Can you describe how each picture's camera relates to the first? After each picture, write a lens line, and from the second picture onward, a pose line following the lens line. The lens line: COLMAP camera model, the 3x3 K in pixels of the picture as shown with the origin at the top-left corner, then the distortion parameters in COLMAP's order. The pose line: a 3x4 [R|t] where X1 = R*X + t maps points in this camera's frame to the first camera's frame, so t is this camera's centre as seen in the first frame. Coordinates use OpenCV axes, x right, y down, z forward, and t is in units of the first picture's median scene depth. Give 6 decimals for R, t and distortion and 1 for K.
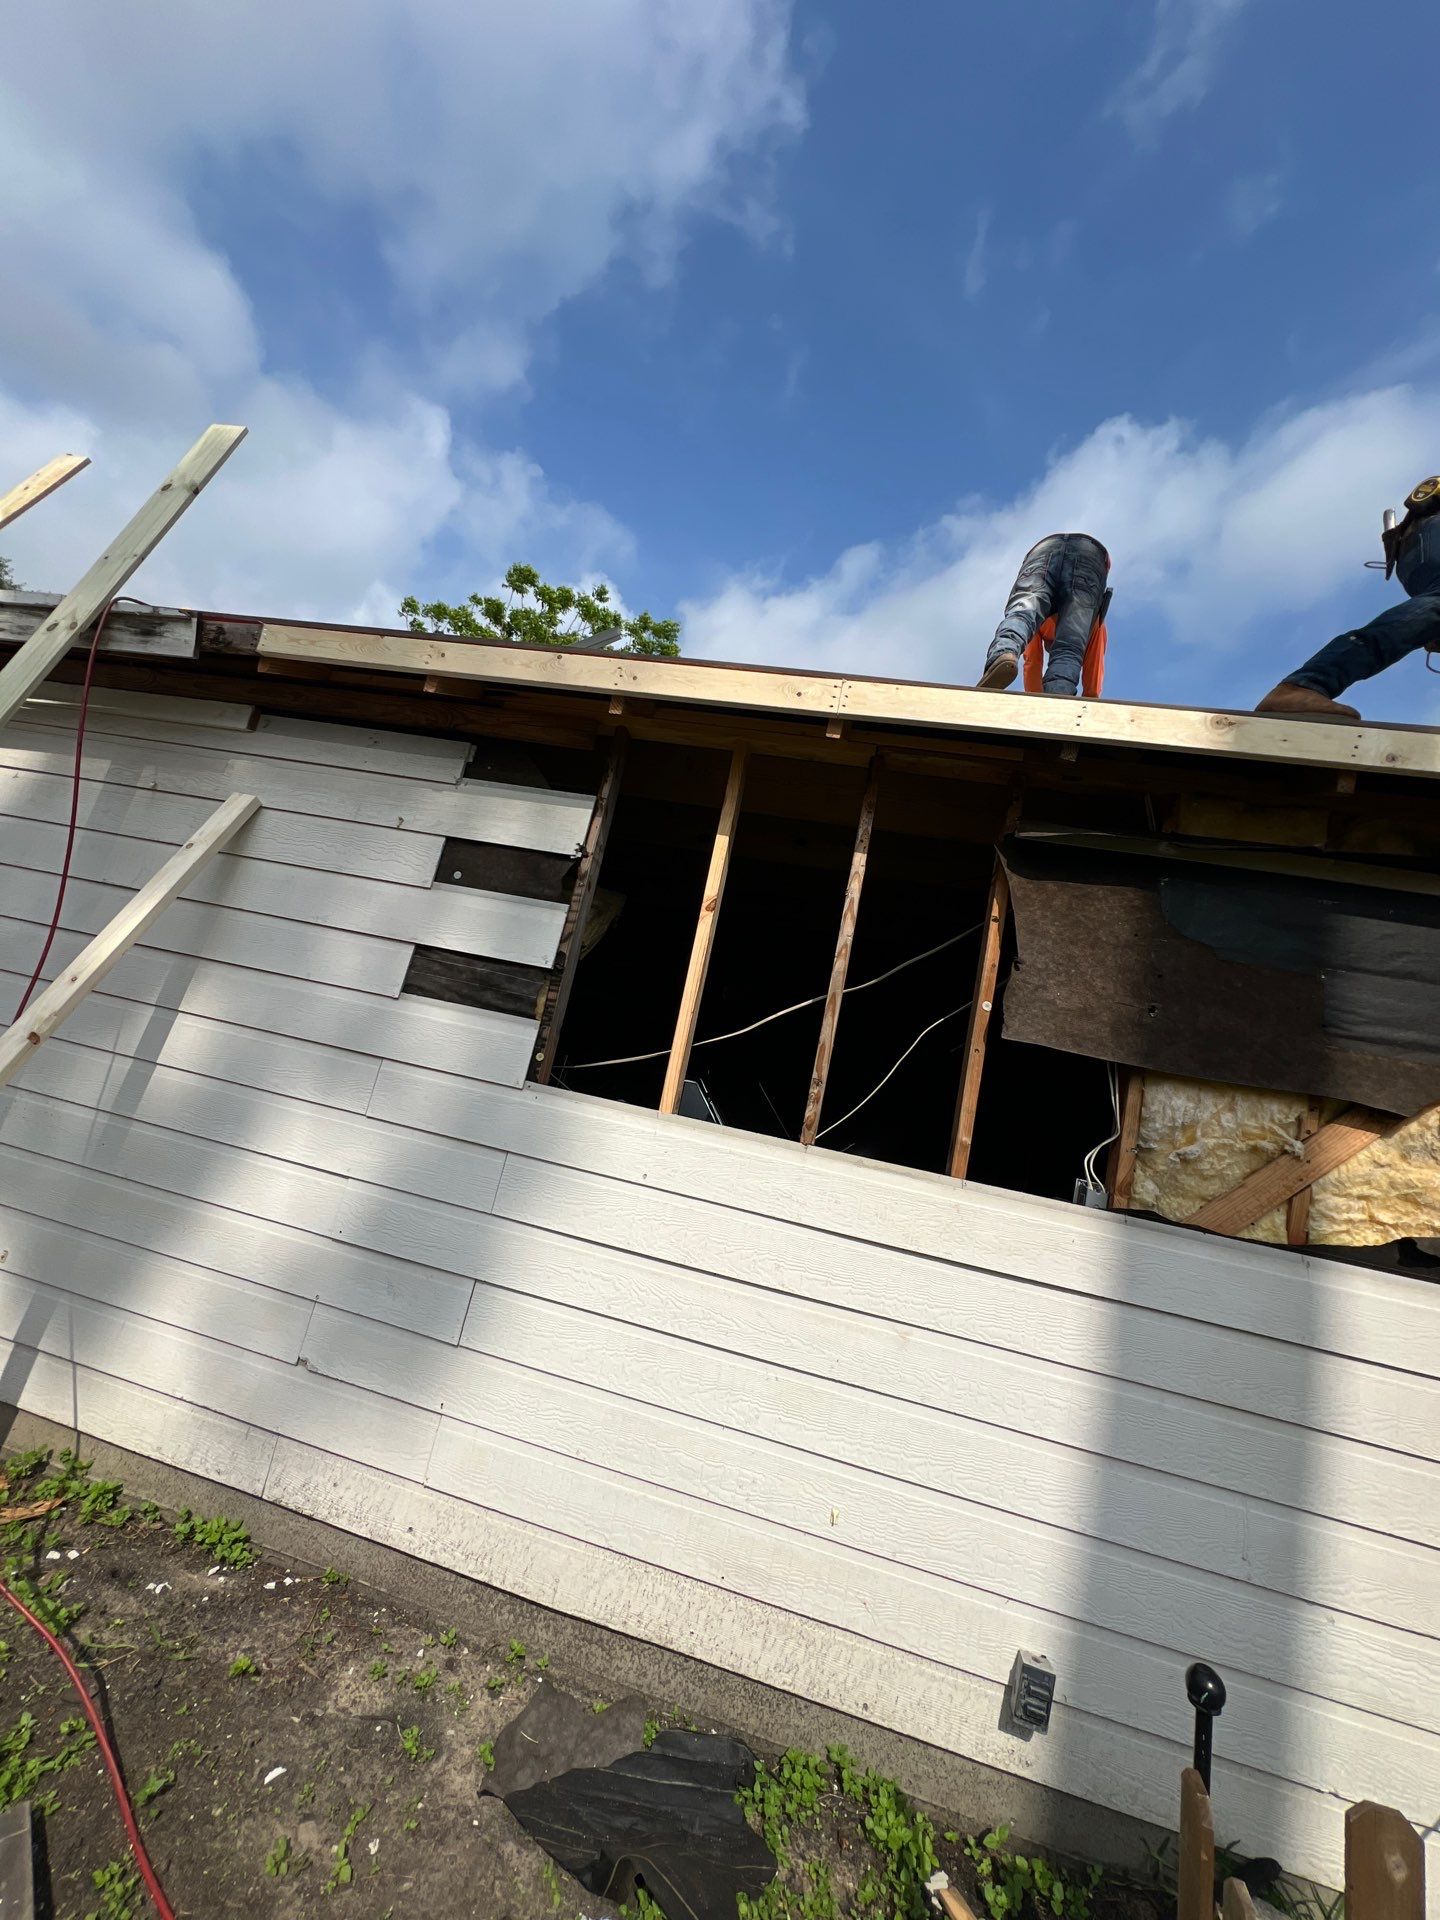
lens RADIAL K [[766.0, 0, 723.0], [0, 766.0, 953.8], [0, 0, 1]] dist [0.002077, -0.001240]
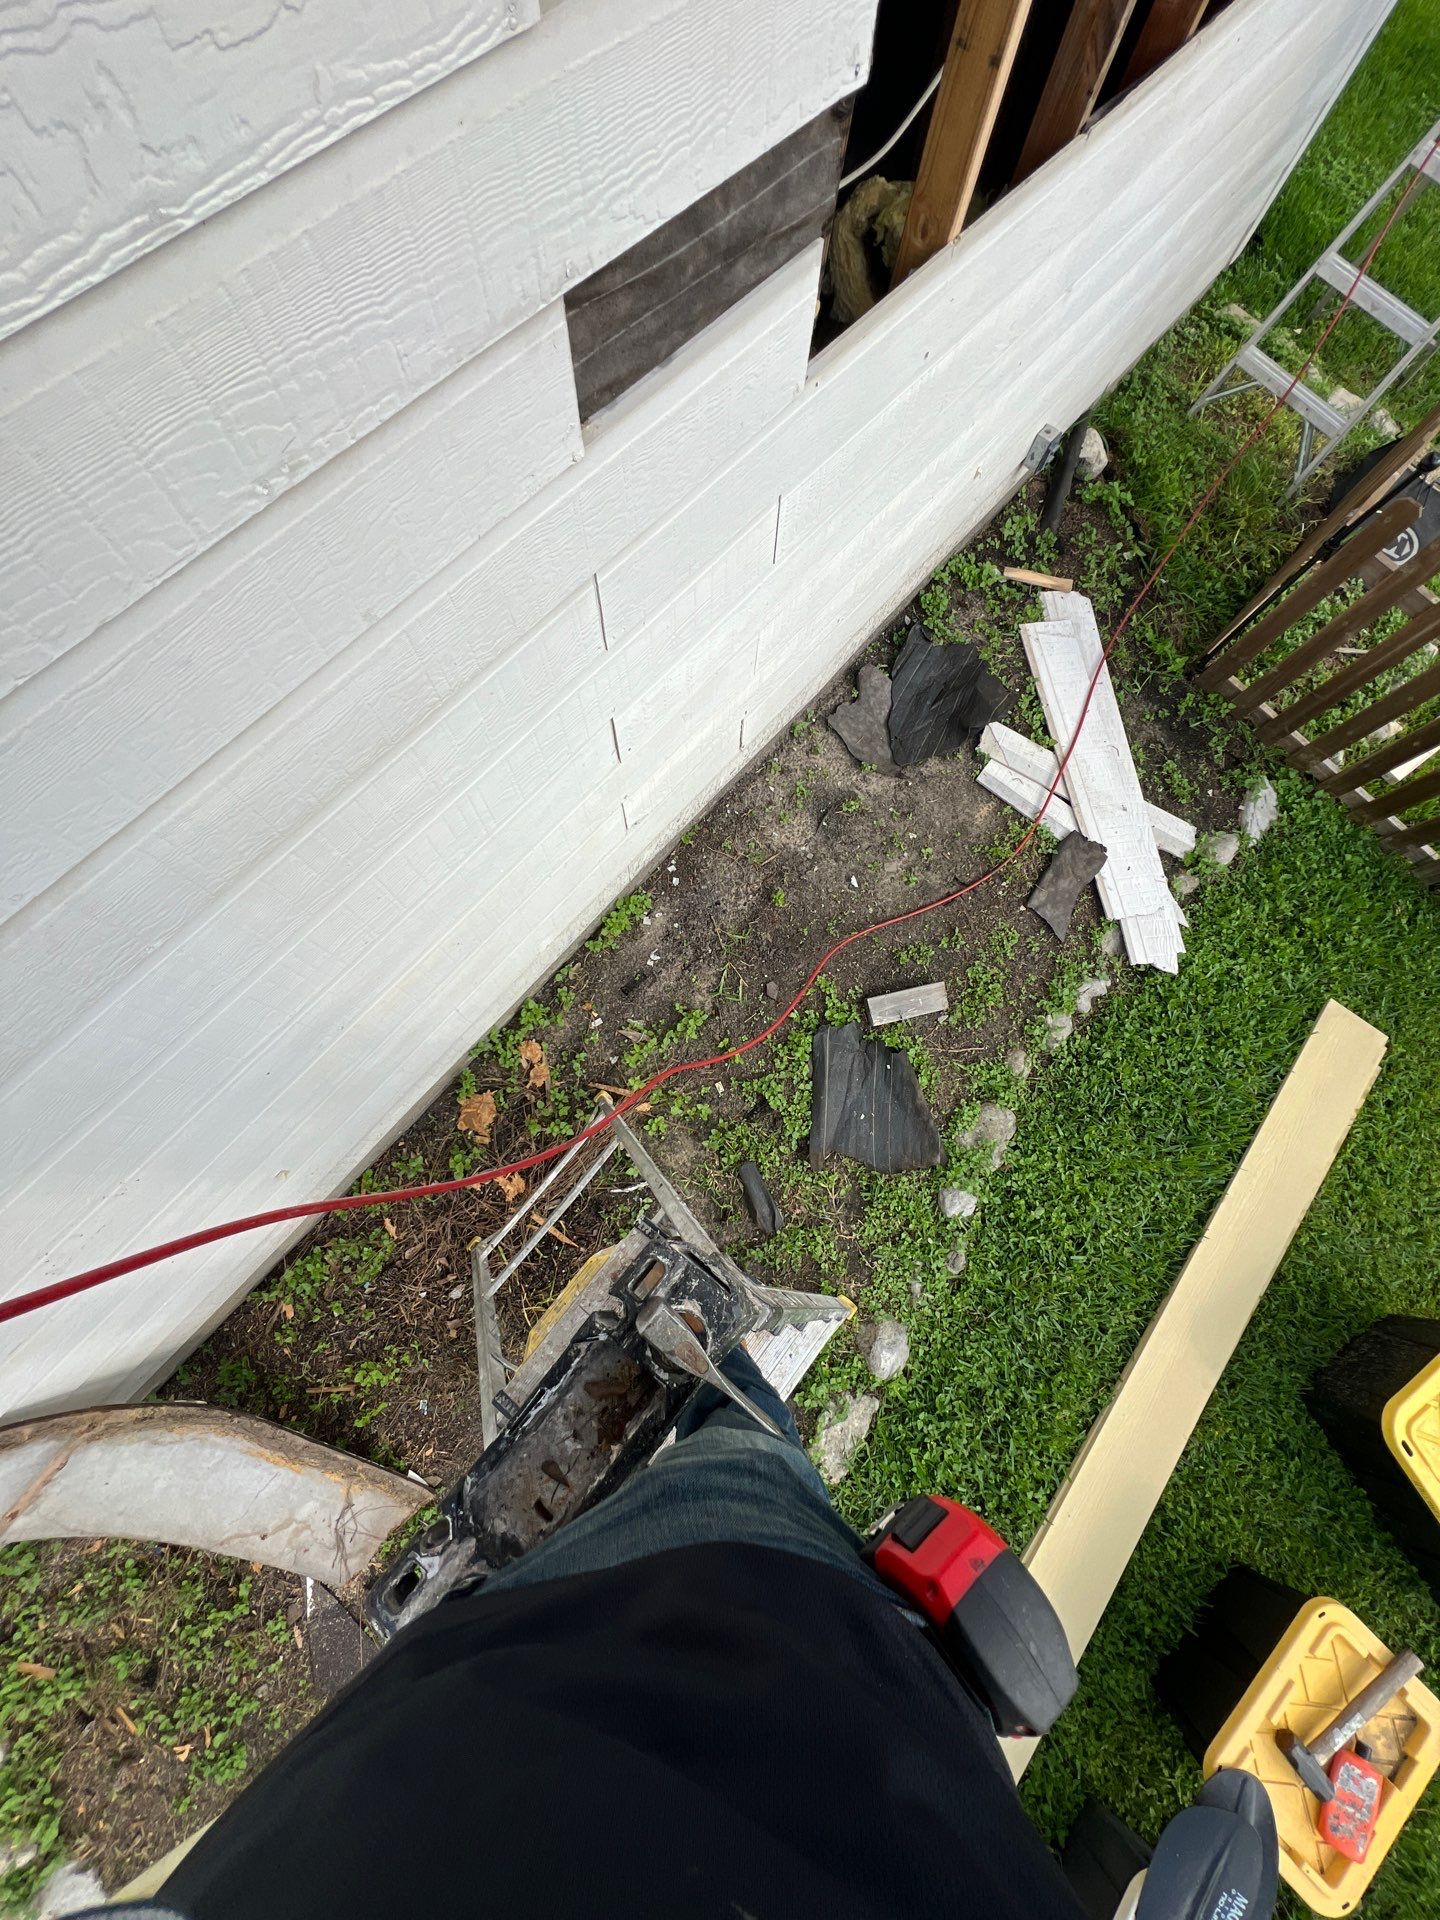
lens RADIAL K [[766.0, 0, 727.7], [0, 766.0, 954.4], [0, 0, 1]] dist [0.002077, -0.001240]
pose [[0.515442, -0.854743, 0.061110, -0.629204], [-0.096280, 0.013097, 0.995268, -0.333474], [-0.851499, -0.518886, -0.075544, 0.839024]]
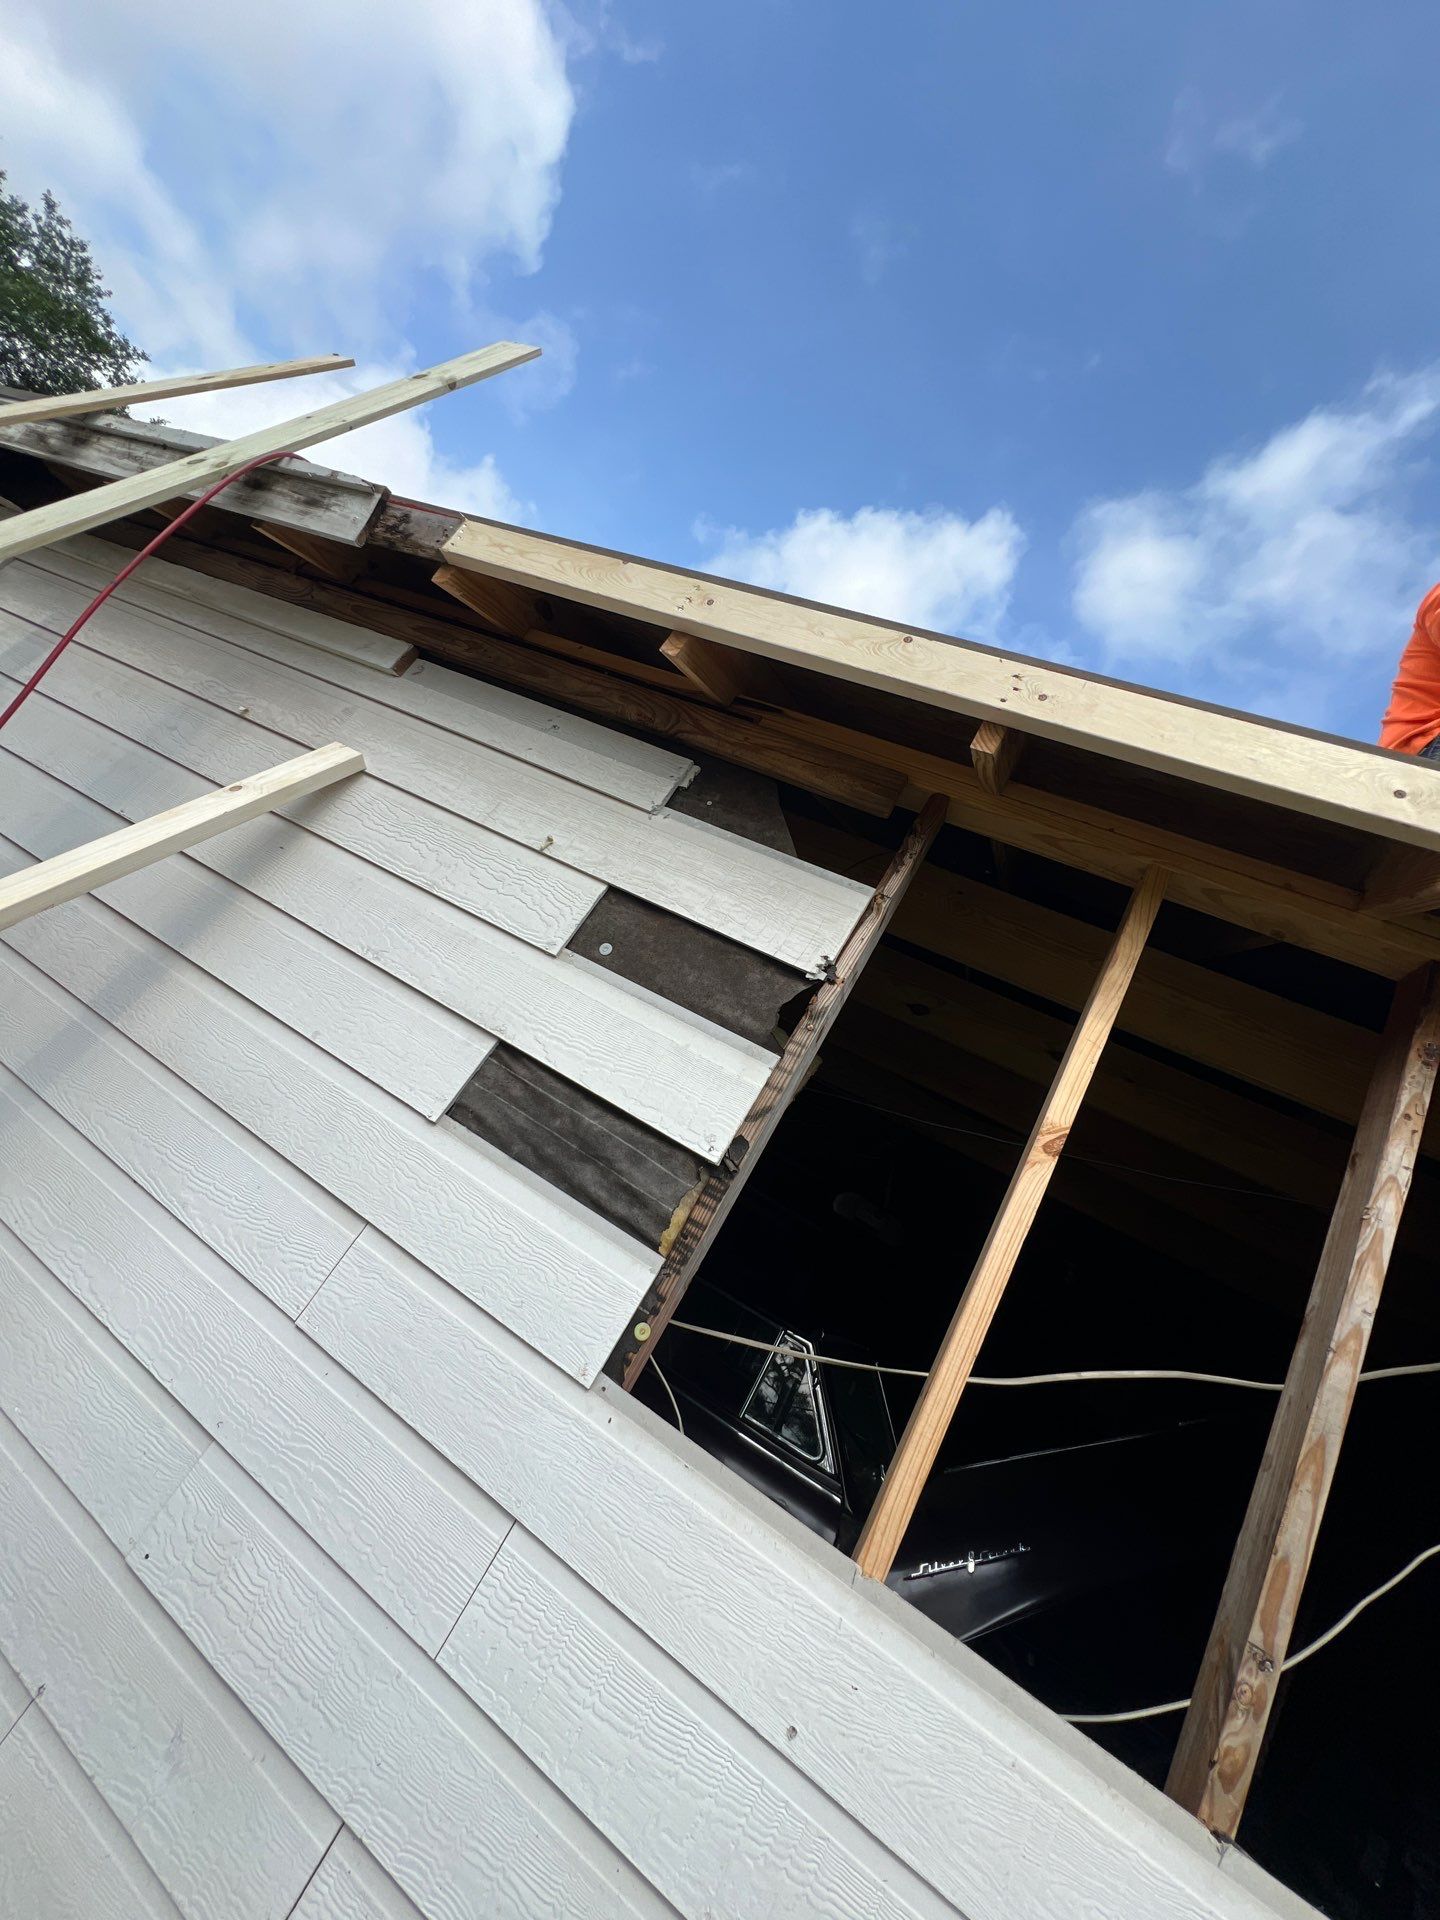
lens RADIAL K [[766.0, 0, 720.5], [0, 766.0, 960.0], [0, 0, 1]] dist [0.002077, -0.001240]
pose [[0.947577, 0.286694, -0.141082, -0.182452], [-0.308916, 0.934815, -0.175192, -0.019620], [0.081659, 0.209590, 0.974374, 0.447714]]
